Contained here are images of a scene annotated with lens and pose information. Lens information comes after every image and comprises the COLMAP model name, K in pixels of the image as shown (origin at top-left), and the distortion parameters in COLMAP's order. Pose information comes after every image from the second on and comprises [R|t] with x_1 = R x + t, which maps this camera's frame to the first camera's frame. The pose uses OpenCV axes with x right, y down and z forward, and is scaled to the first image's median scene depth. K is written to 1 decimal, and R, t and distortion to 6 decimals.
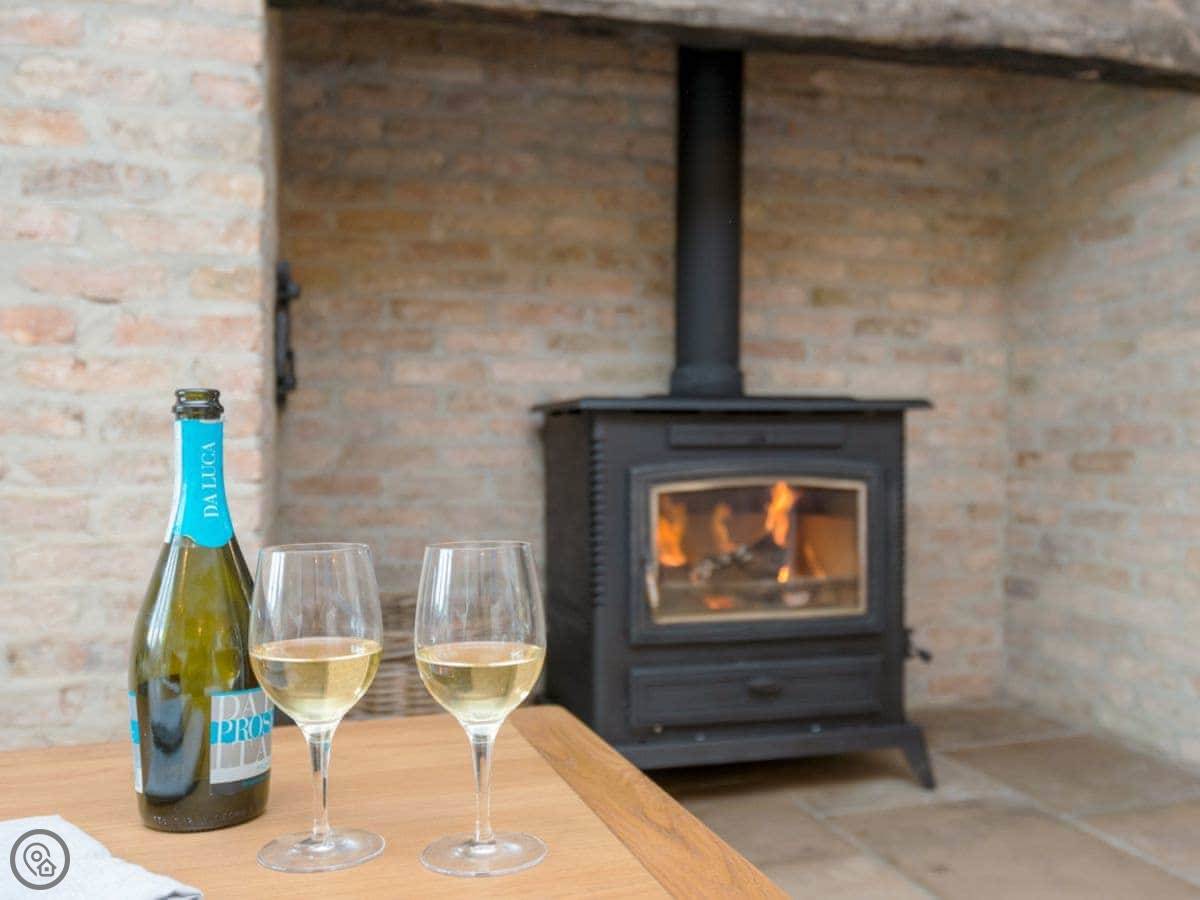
lens RADIAL K [[1130.4, 0, 600.1], [0, 1130.4, 493.8], [0, 0, 1]] dist [-0.014184, -0.006444]
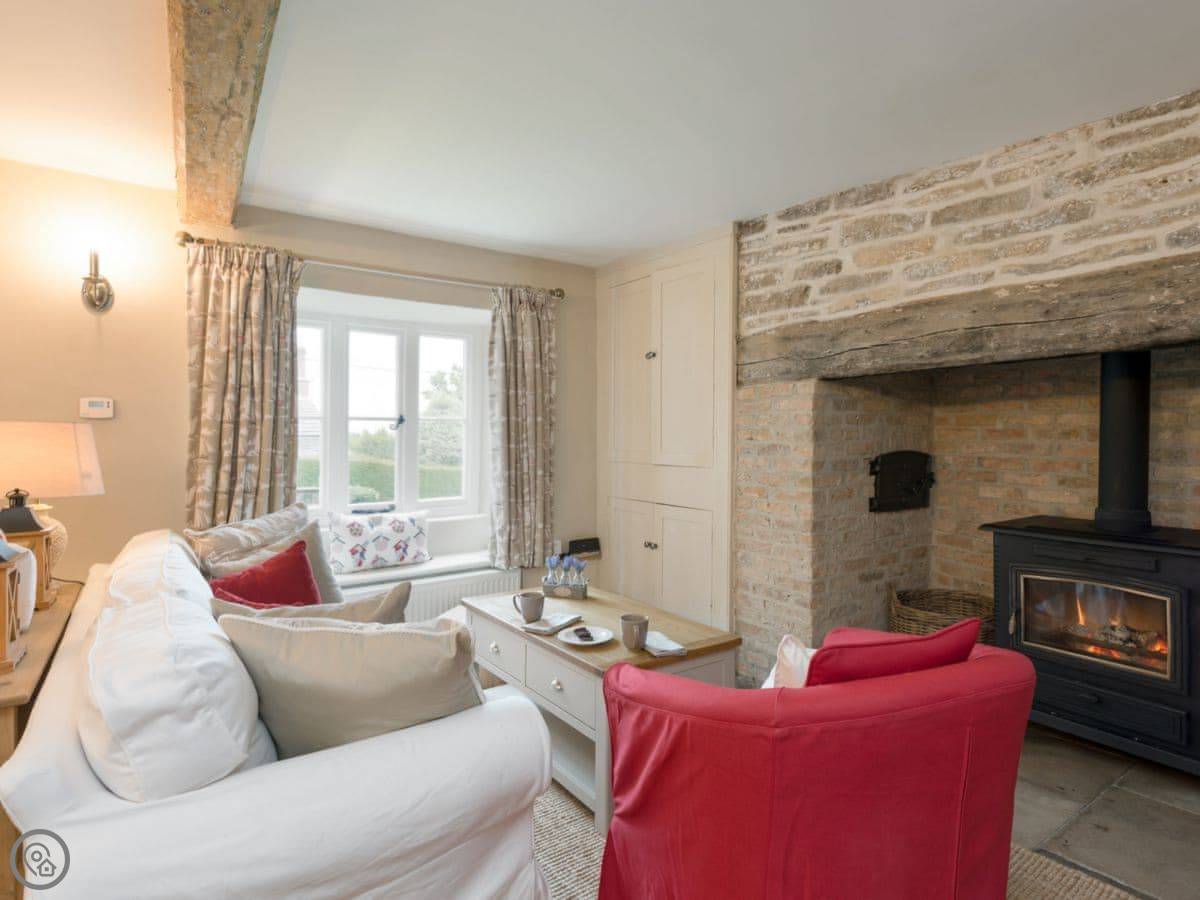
lens RADIAL K [[650.5, 0, 601.0], [0, 650.5, 429.1], [0, 0, 1]] dist [0.001272, 0.000133]
pose [[0.324278, -0.005155, -0.945948, 0.744431], [-0.039948, 0.999018, -0.019138, -0.173745], [0.945118, 0.043995, 0.323754, -0.067105]]
